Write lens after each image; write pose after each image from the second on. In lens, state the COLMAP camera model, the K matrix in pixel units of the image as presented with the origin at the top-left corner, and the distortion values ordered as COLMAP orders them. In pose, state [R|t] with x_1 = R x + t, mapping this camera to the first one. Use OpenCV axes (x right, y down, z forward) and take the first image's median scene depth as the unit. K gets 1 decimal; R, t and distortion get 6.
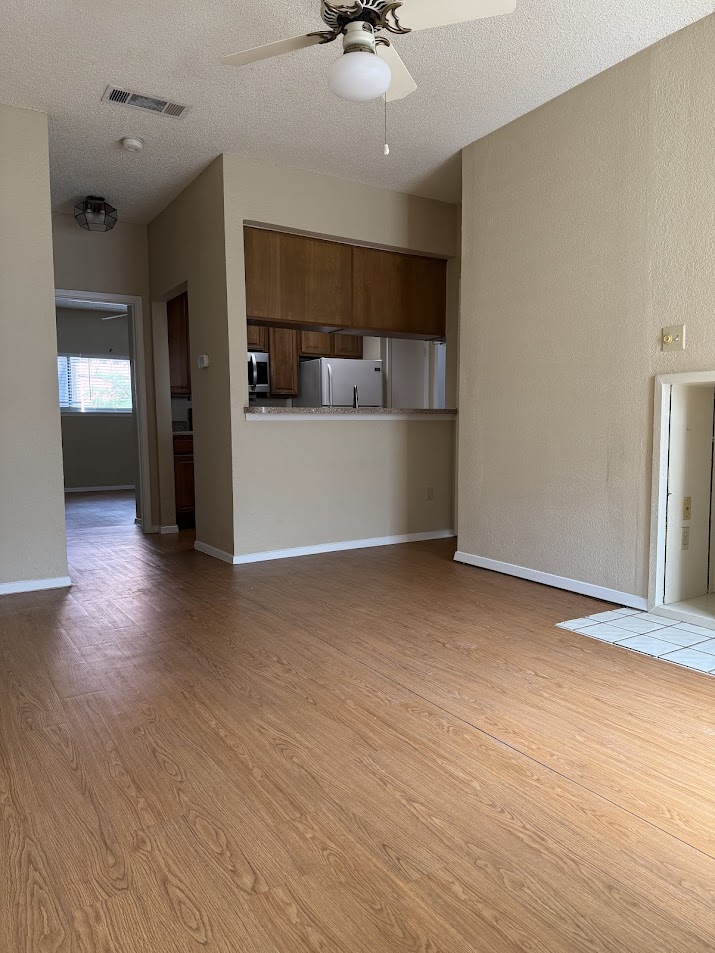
lens RADIAL K [[667.1, 0, 357.5], [0, 667.1, 476.5], [0, 0, 1]] dist [0.105841, -0.151064]
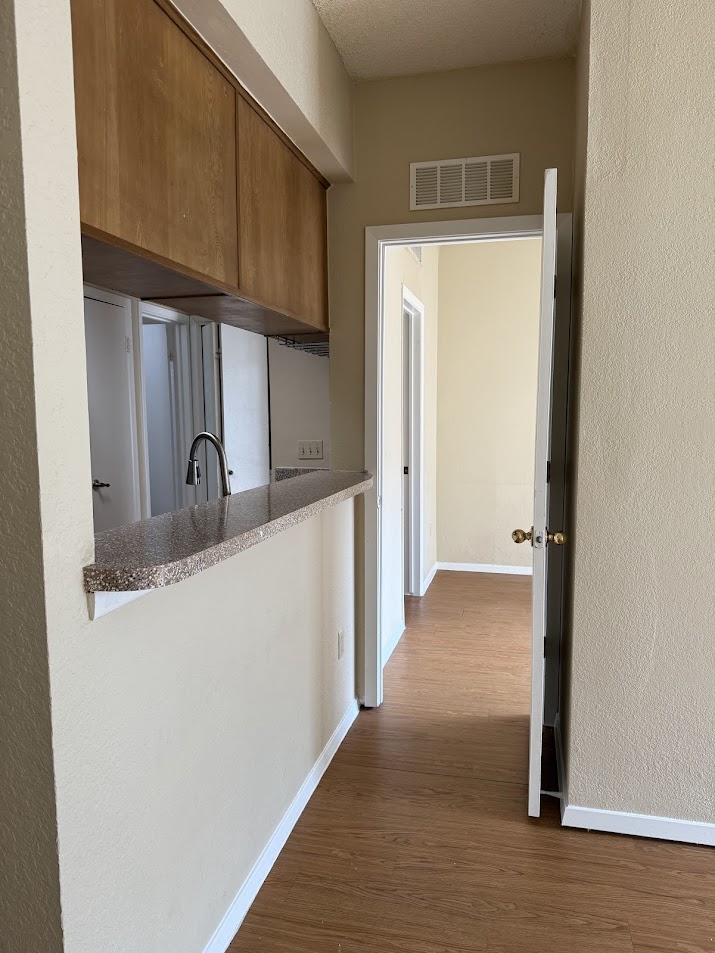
lens RADIAL K [[667.1, 0, 357.5], [0, 667.1, 476.5], [0, 0, 1]] dist [0.105841, -0.151064]
pose [[0.717734, -0.062321, 0.693523, -0.240825], [0.051357, 0.998012, 0.036532, -0.127117], [-0.694421, 0.009397, 0.719508, 0.667408]]
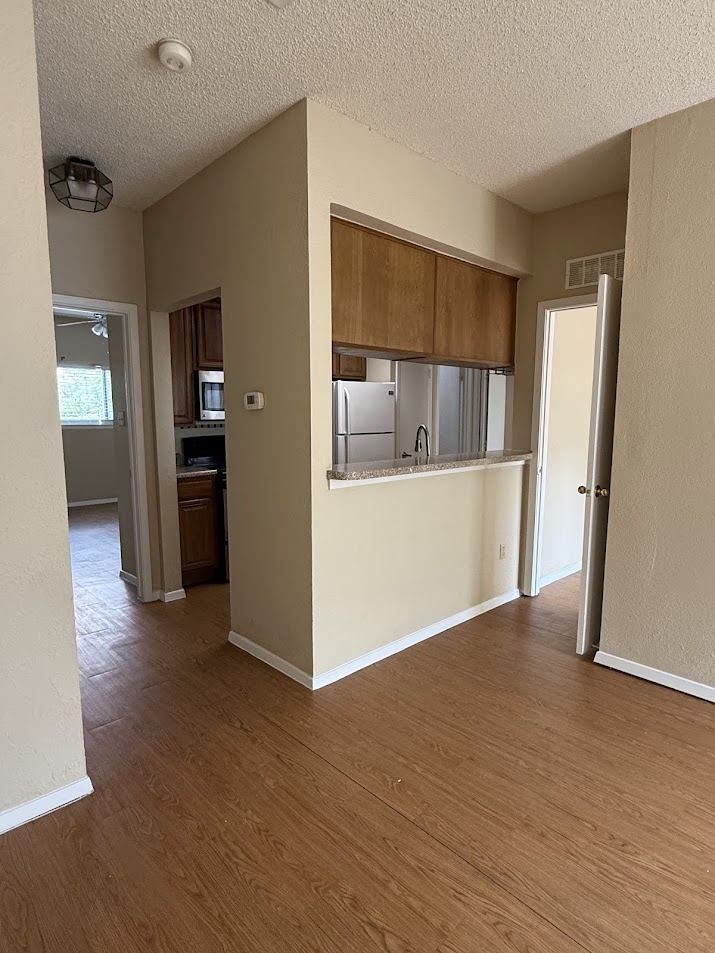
lens RADIAL K [[528.3, 0, 357.5], [0, 528.3, 476.5], [0, 0, 1]] dist [0.015560, -0.000031]
pose [[0.980498, -0.013611, 0.196058, -0.221280], [0.004837, 0.998968, 0.045161, -0.109704], [-0.196470, -0.043331, 0.979552, 0.396918]]
